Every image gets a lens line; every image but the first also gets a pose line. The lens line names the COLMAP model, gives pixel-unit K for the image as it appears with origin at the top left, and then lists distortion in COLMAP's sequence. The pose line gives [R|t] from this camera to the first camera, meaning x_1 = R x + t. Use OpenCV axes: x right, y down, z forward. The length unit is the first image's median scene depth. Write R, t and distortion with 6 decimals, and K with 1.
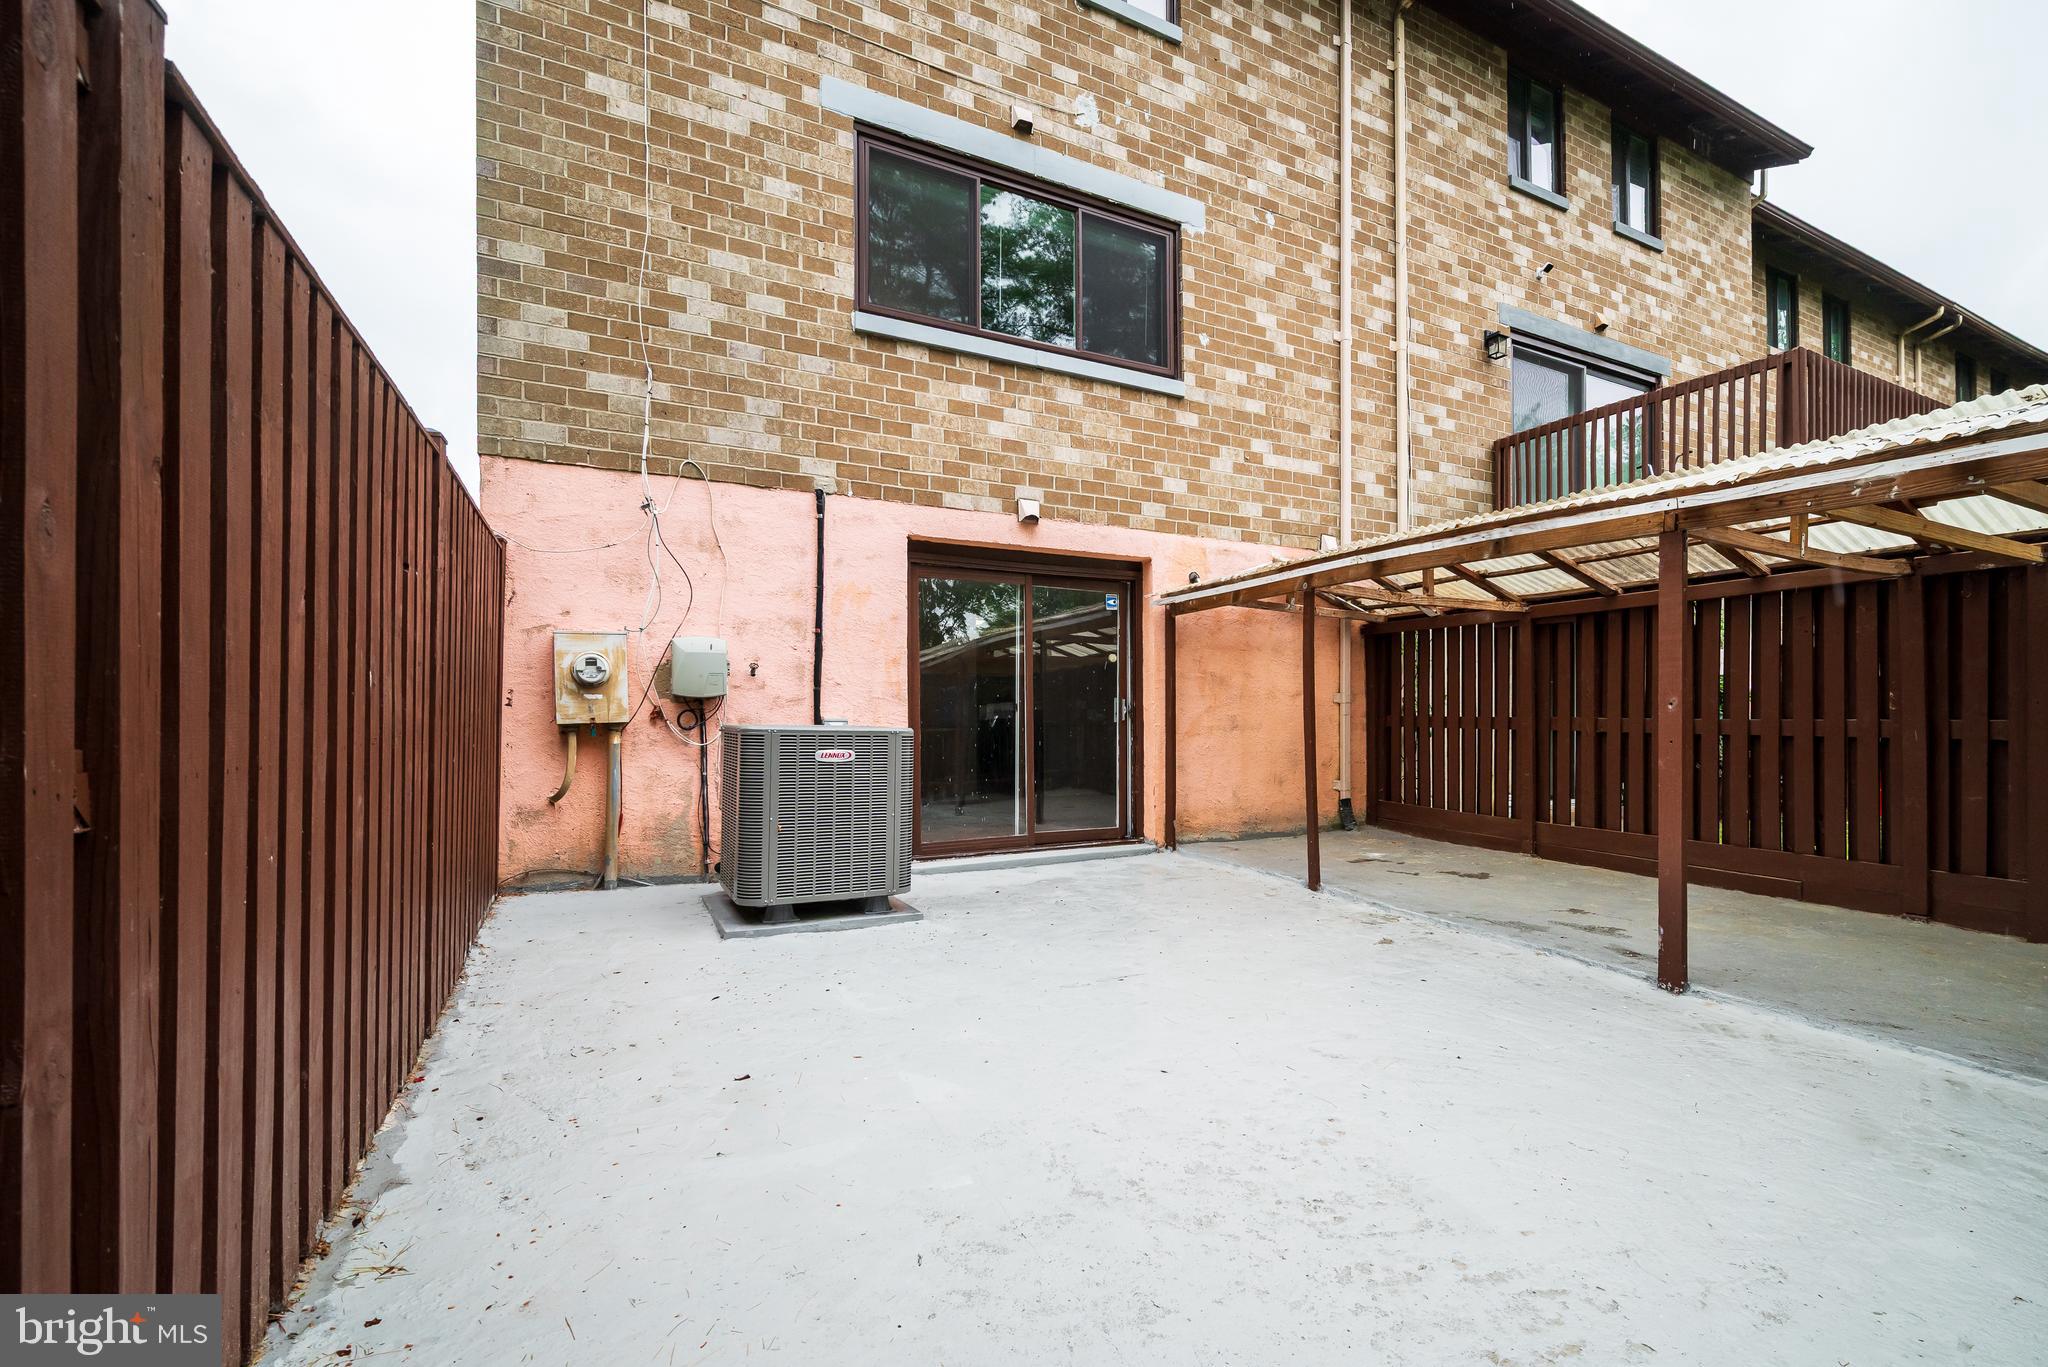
lens RADIAL K [[876.2, 0, 1087.4], [0, 876.2, 720.6], [0, 0, 1]] dist [-0.002935, 0.000296]
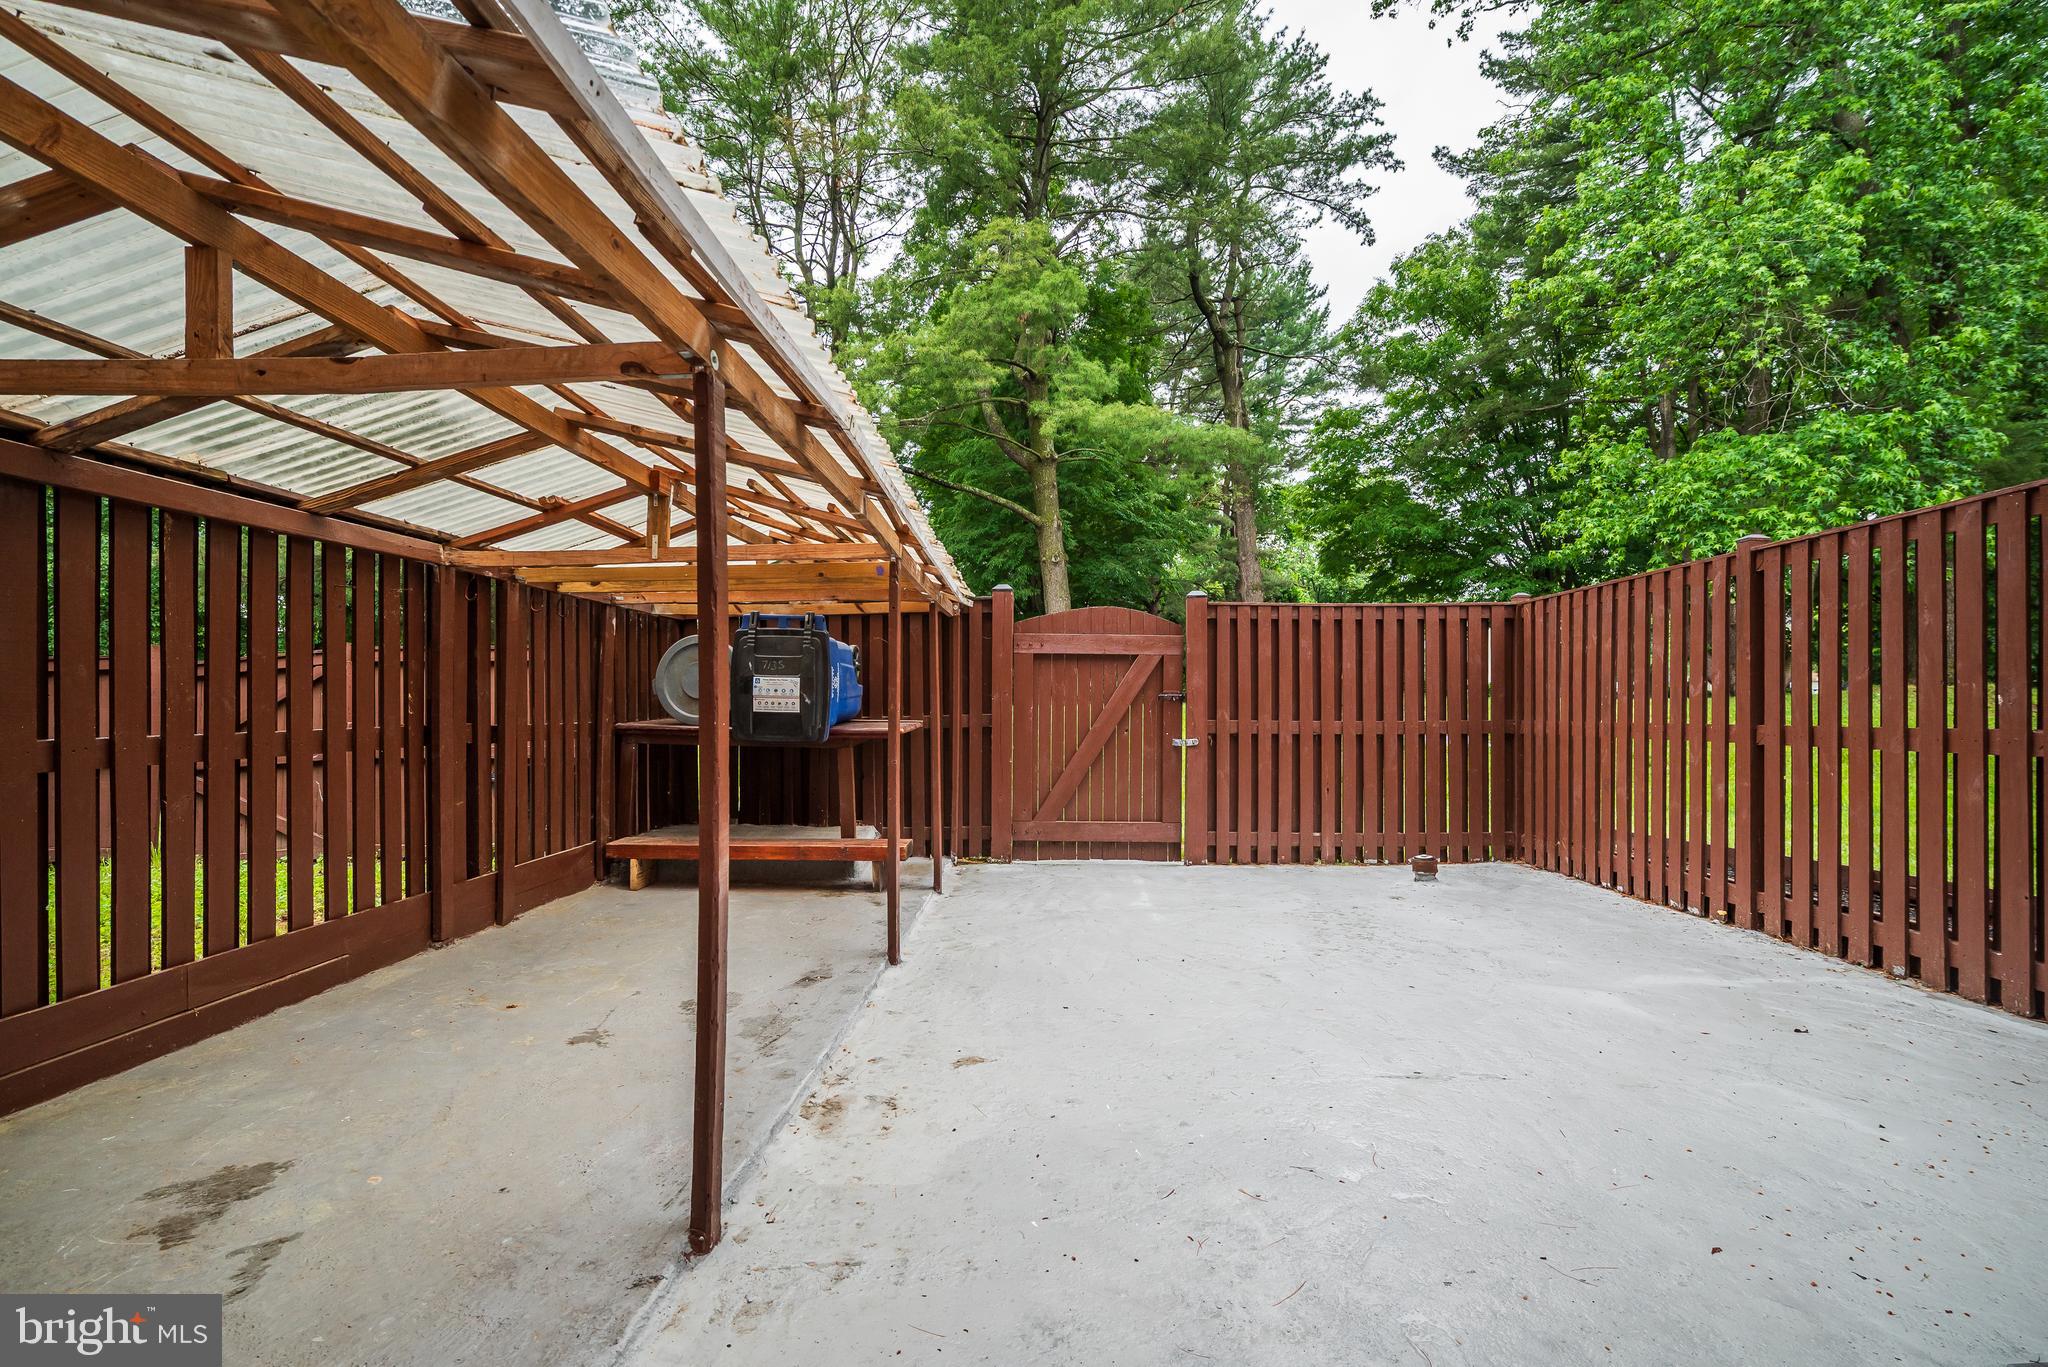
lens RADIAL K [[876.2, 0, 1025.3], [0, 876.2, 702.5], [0, 0, 1]] dist [-0.002935, 0.000296]
pose [[-0.878693, 0.000143, 0.477387, -0.014299], [0.003215, 0.999979, 0.005618, -0.020618], [-0.477376, 0.006472, -0.878675, 1.115682]]
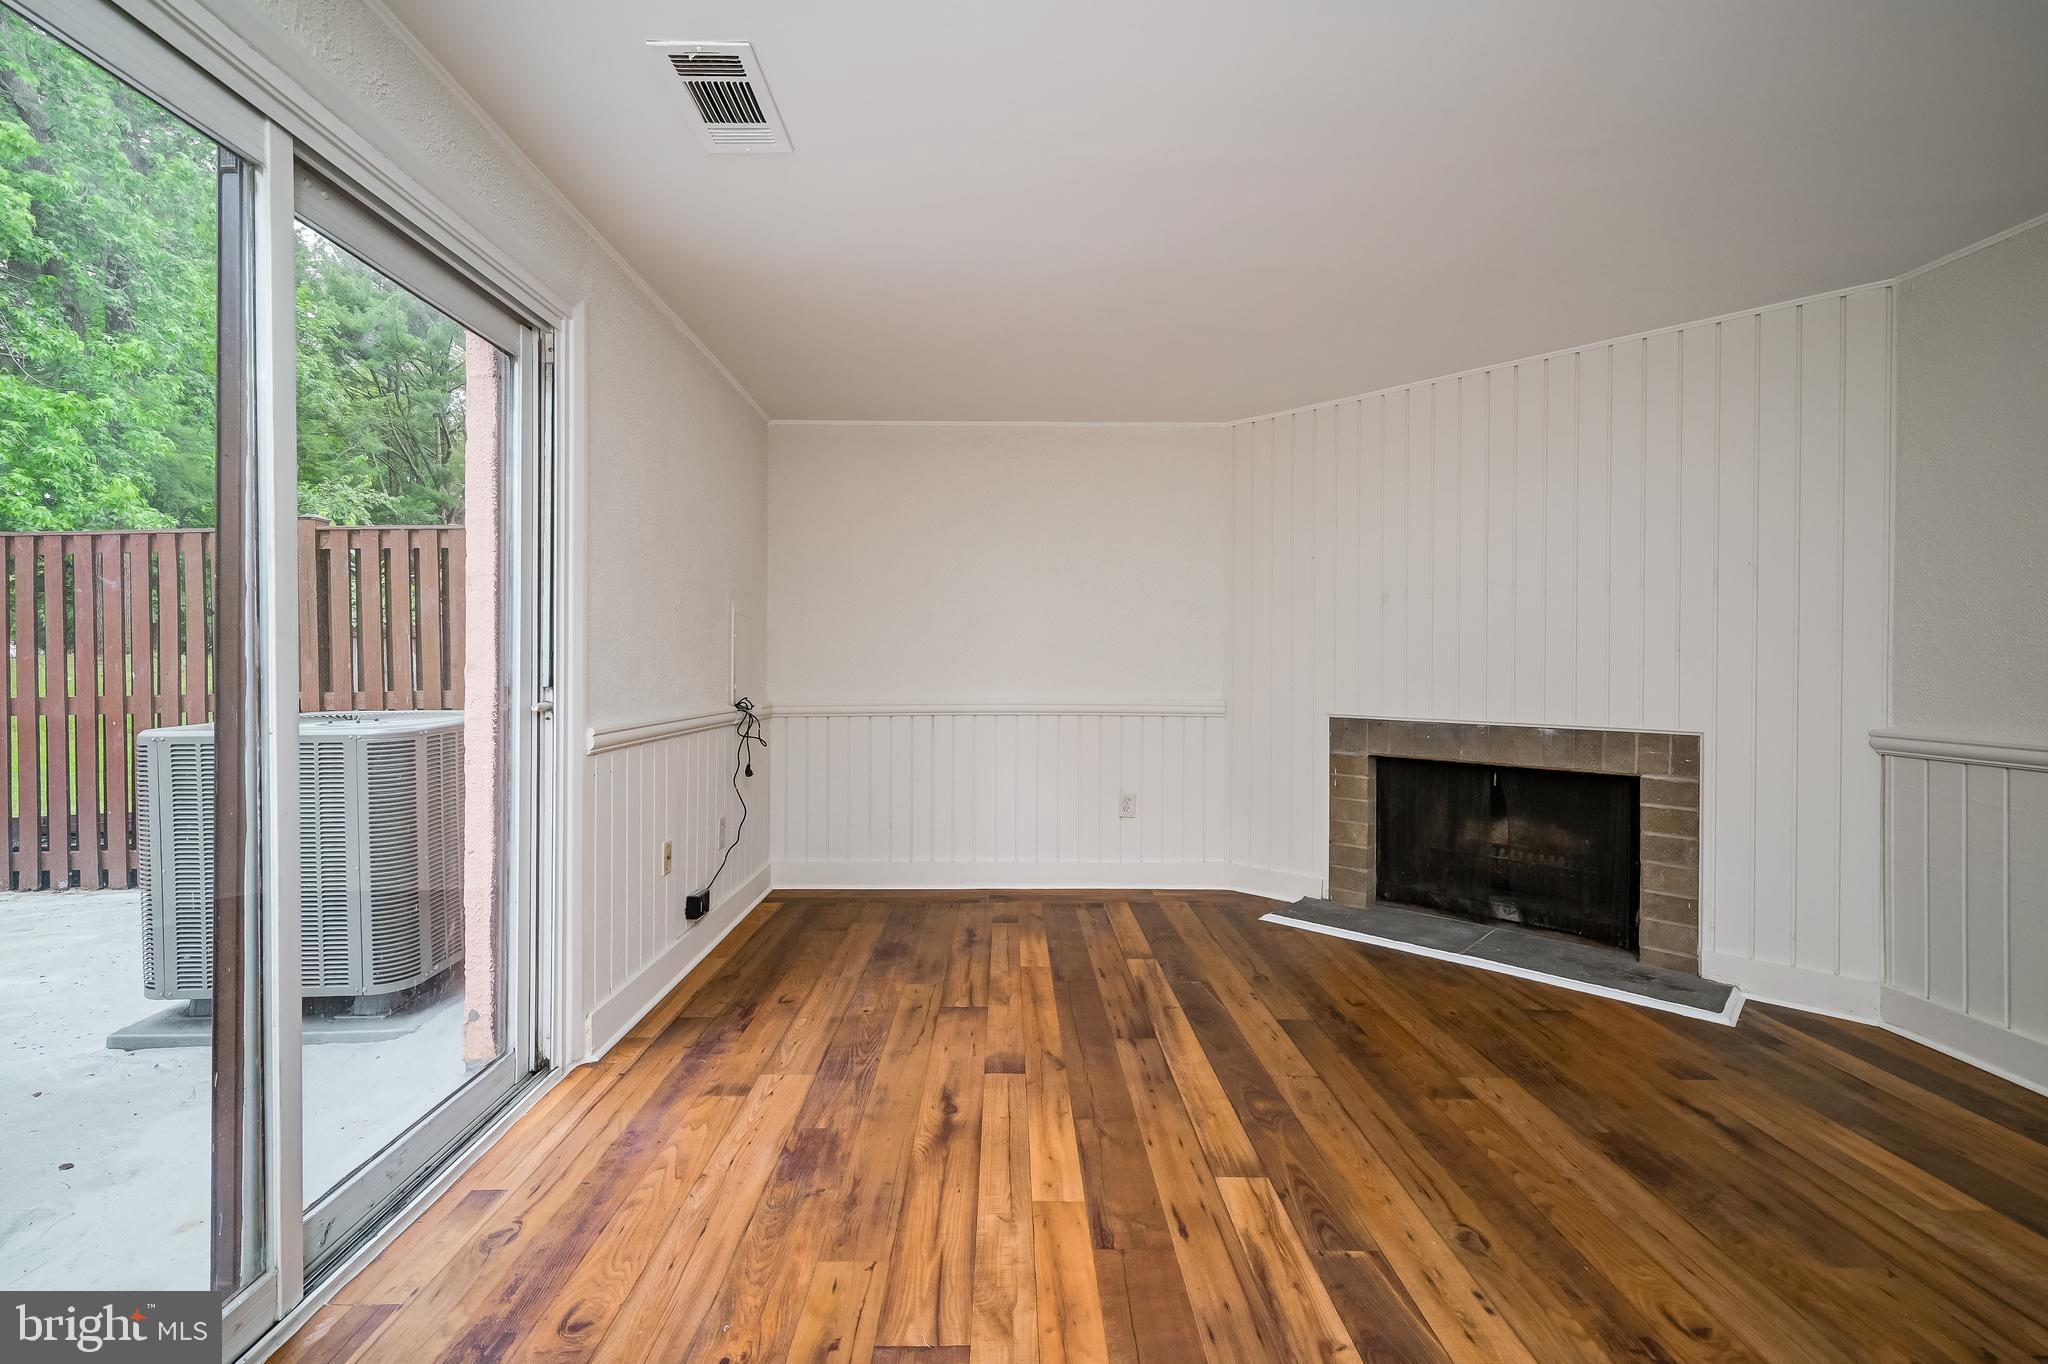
lens RADIAL K [[876.2, 0, 1036.5], [0, 876.2, 668.1], [0, 0, 1]] dist [-0.002935, 0.000296]
pose [[-0.440955, 0.008222, -0.897492, 0.058109], [0.000050, 0.999958, 0.009136, -0.030603], [0.897529, 0.003983, -0.440937, 1.422072]]
